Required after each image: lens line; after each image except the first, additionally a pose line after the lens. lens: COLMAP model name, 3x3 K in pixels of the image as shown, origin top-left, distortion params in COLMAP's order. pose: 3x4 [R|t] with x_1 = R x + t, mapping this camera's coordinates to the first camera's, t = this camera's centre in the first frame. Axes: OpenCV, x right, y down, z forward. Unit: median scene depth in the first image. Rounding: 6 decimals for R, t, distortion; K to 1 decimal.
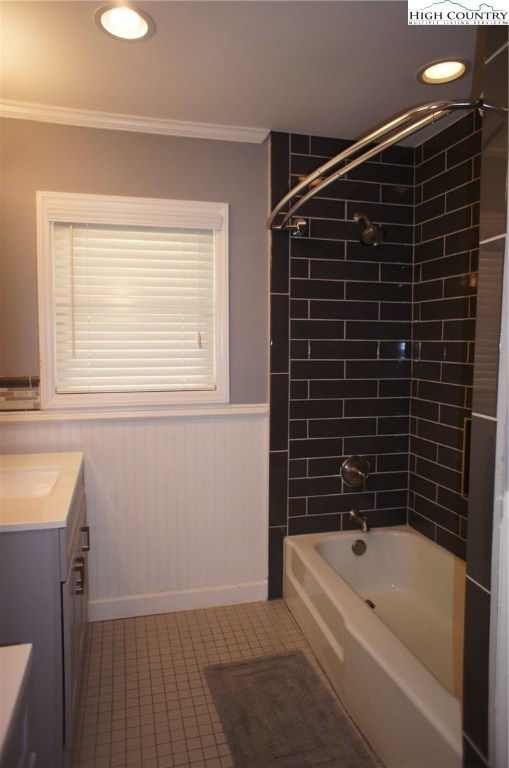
lens RADIAL K [[521.0, 0, 250.1], [0, 521.0, 379.4], [0, 0, 1]] dist [-0.071434, 0.097753]
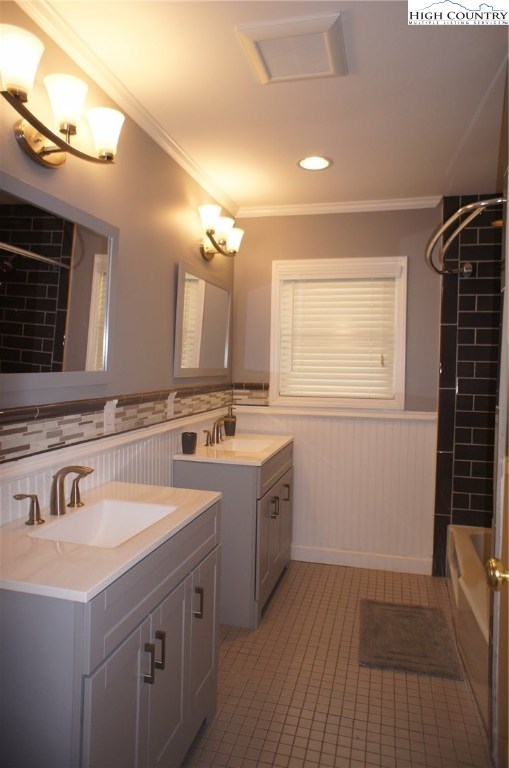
lens RADIAL K [[521.0, 0, 250.1], [0, 521.0, 379.4], [0, 0, 1]] dist [-0.071434, 0.097753]
pose [[0.868884, 0.026896, -0.494284, 0.265806], [-0.053951, 0.997720, -0.040548, 0.043663], [0.492066, 0.061898, 0.868354, -0.307527]]
